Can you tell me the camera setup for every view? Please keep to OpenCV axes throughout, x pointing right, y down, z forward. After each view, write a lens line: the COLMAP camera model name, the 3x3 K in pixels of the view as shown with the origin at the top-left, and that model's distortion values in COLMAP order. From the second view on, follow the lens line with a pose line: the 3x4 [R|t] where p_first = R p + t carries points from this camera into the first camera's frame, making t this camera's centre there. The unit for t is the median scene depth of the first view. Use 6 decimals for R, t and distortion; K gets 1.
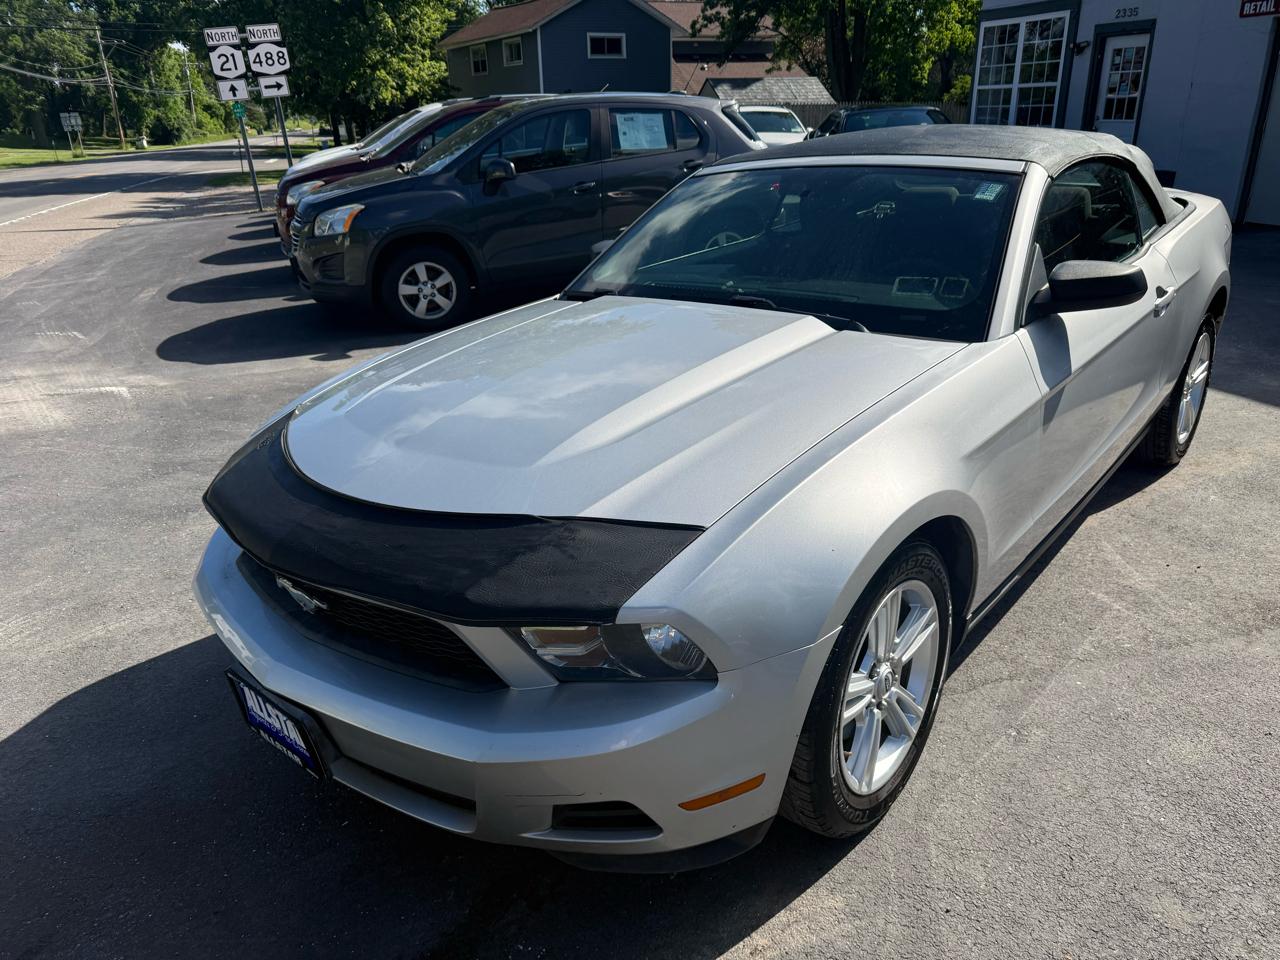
lens RADIAL K [[941.8, 0, 633.9], [0, 941.8, 485.6], [0, 0, 1]] dist [-0.001611, -0.000310]
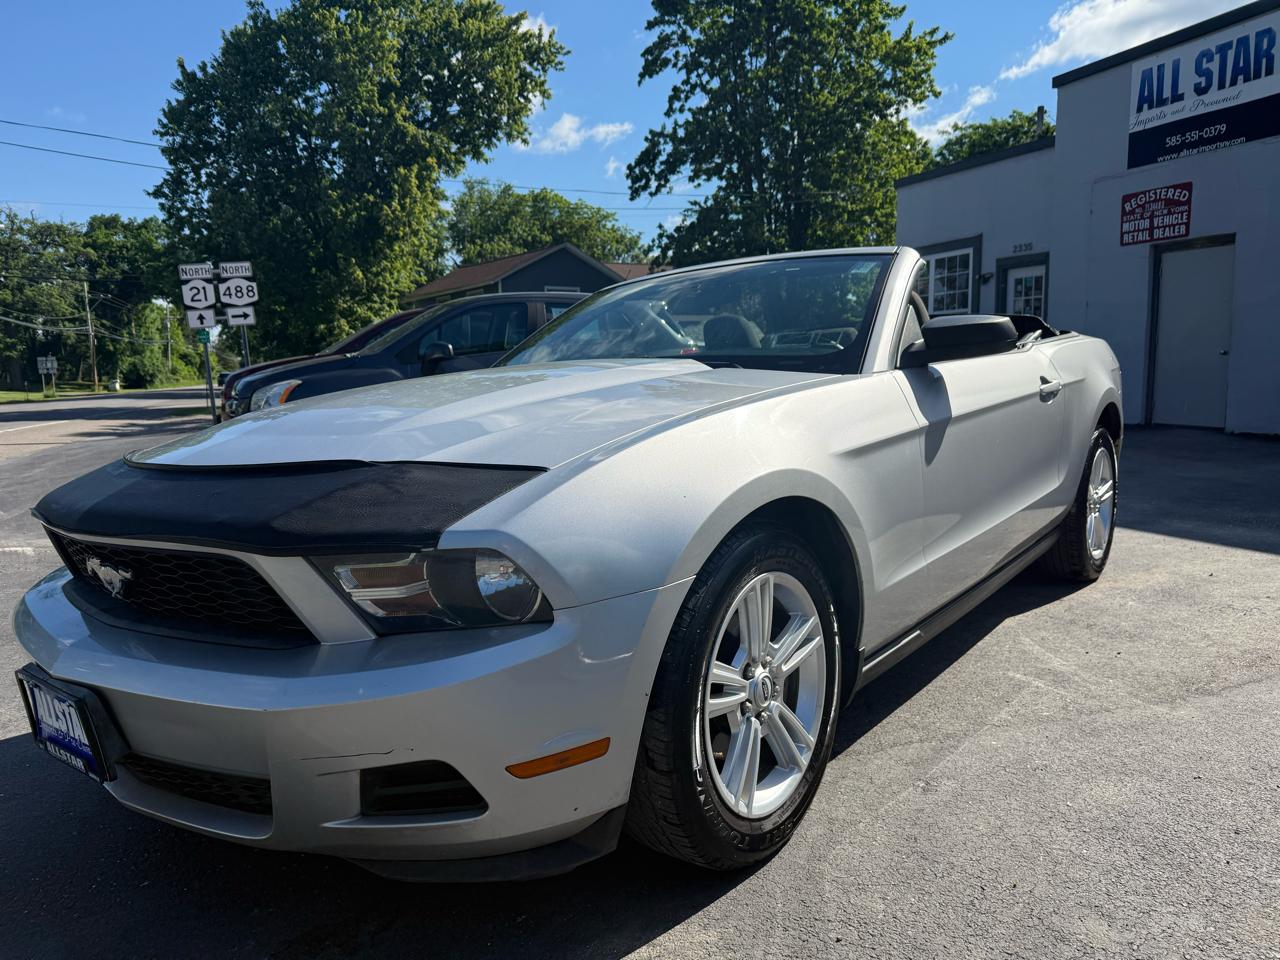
lens RADIAL K [[943.2, 0, 626.9], [0, 943.2, 480.8], [0, 0, 1]] dist [0.005481, -0.006645]
pose [[0.999285, 0.003720, 0.037616, 0.052595], [0.005986, 0.967018, -0.254638, 0.127692], [-0.037323, 0.254681, 0.966305, 0.039802]]
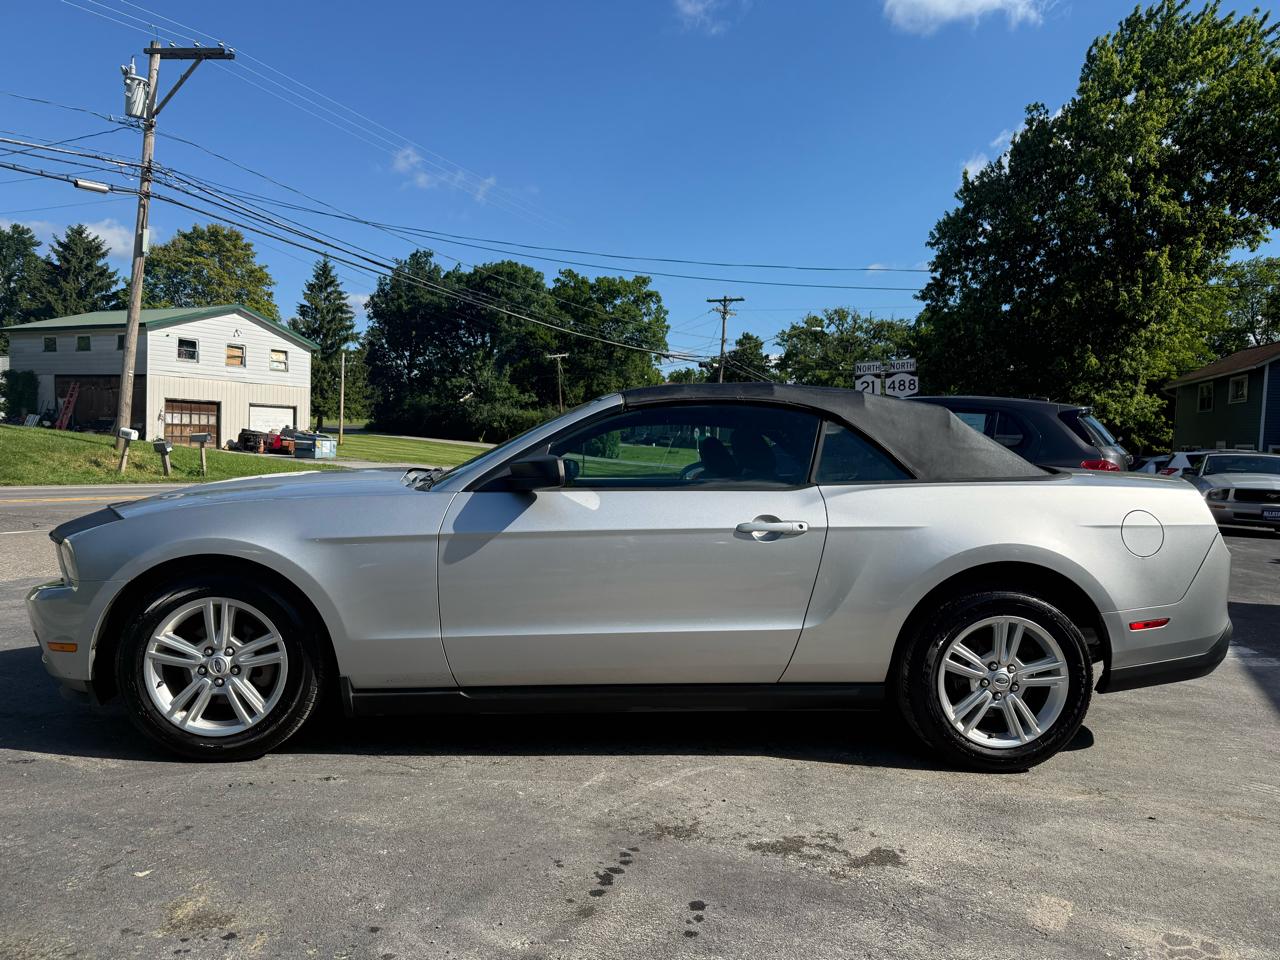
lens RADIAL K [[941.1, 0, 641.3], [0, 941.1, 472.7], [0, 0, 1]] dist [0.002102, -0.004313]
pose [[0.718891, 0.071248, -0.691461, 0.940061], [-0.303255, 0.927226, -0.219744, 0.014273], [0.625485, 0.367662, 0.688181, 0.150114]]
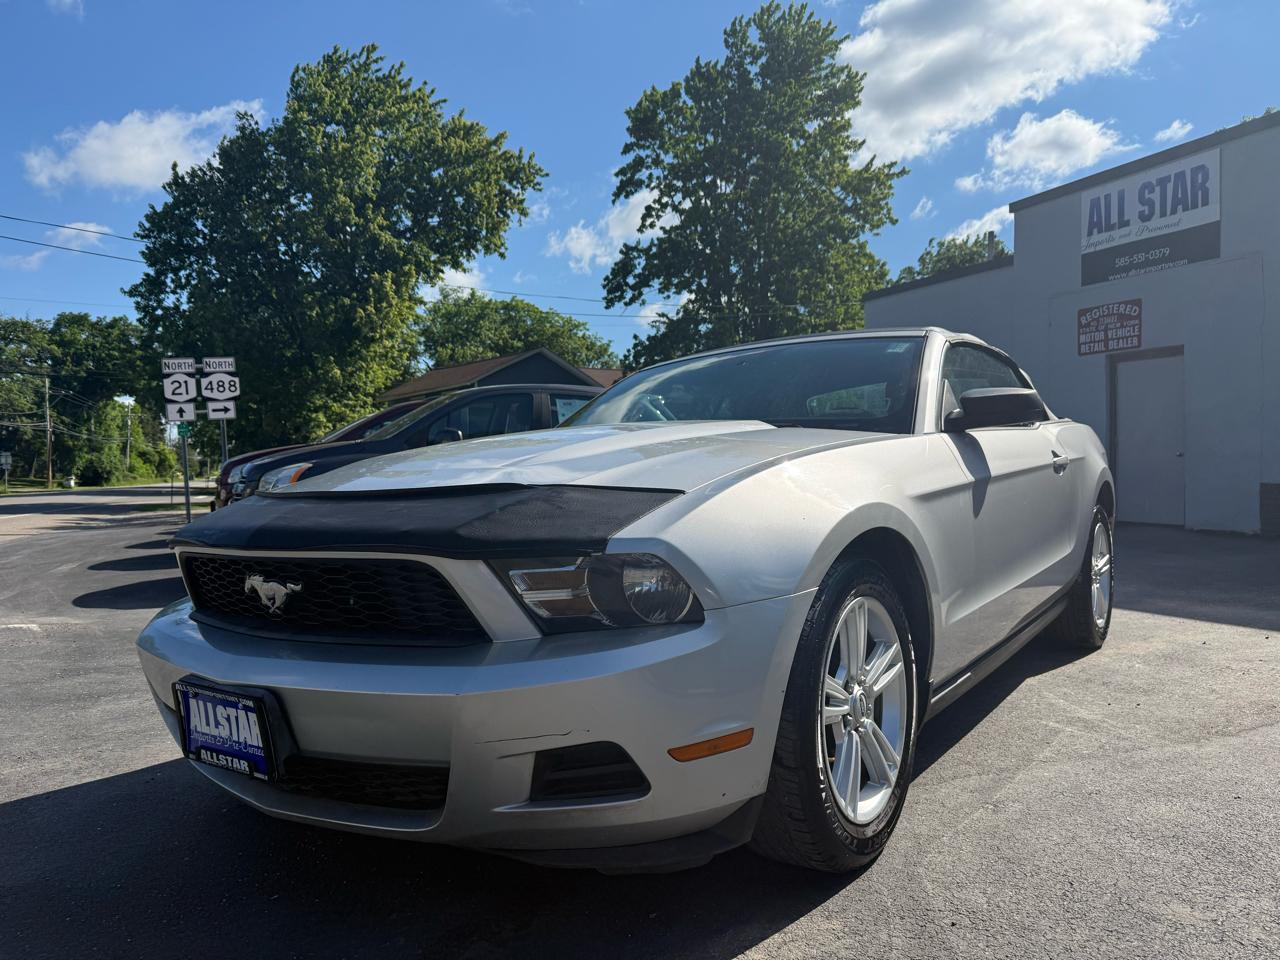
lens RADIAL K [[941.1, 0, 641.3], [0, 941.1, 472.7], [0, 0, 1]] dist [0.002102, -0.004313]
pose [[0.995649, 0.021621, 0.090635, -0.030310], [0.013267, 0.929901, -0.367571, 0.178696], [-0.092228, 0.367175, 0.925568, 0.006245]]
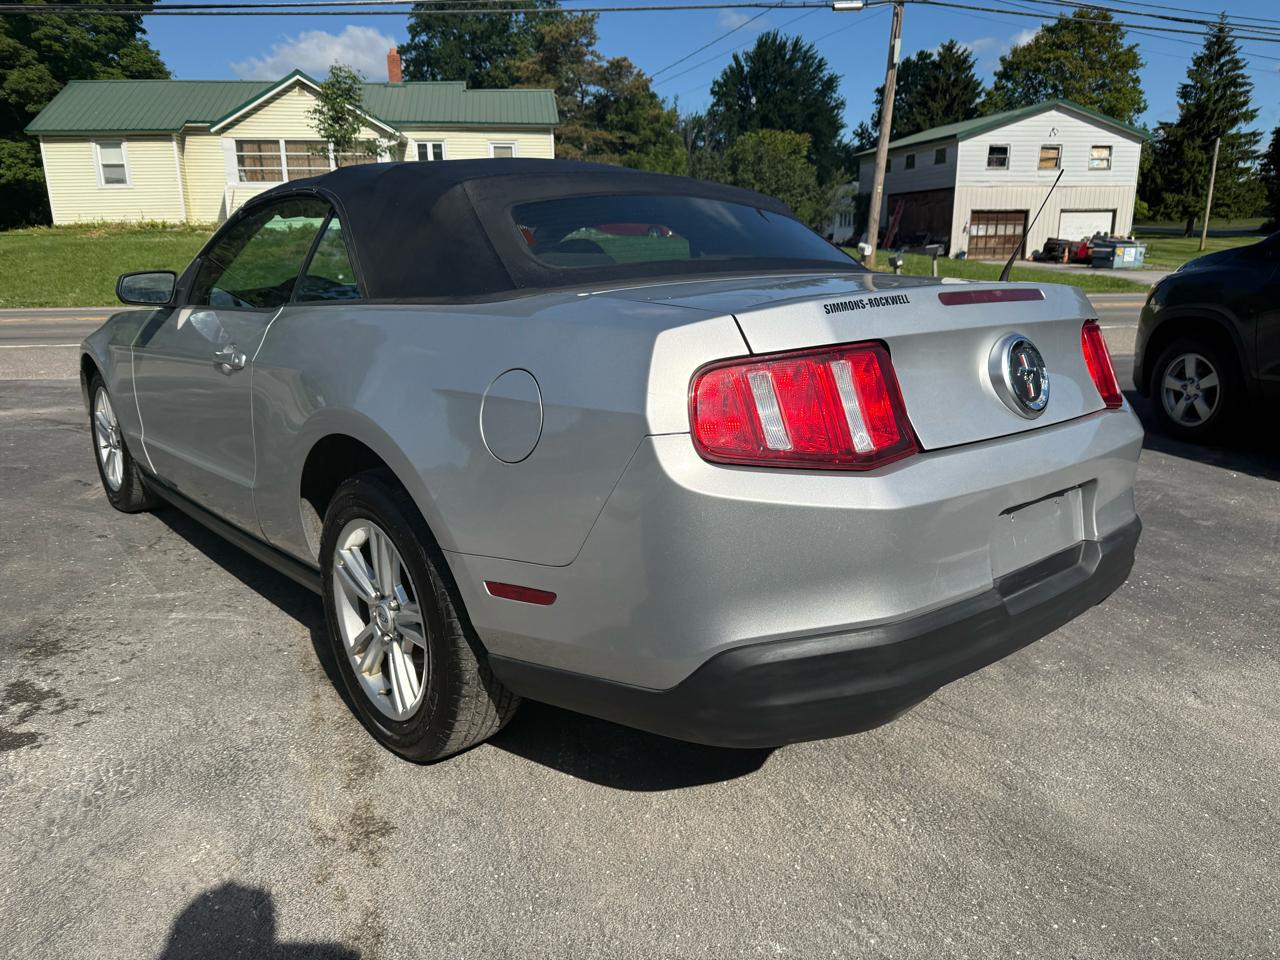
lens RADIAL K [[941.1, 0, 641.3], [0, 941.1, 472.7], [0, 0, 1]] dist [0.002102, -0.004313]
pose [[-0.126600, 0.262228, -0.956666, 1.083839], [-0.352759, 0.889480, 0.290494, -0.382960], [0.927110, 0.374249, -0.020105, 1.120595]]
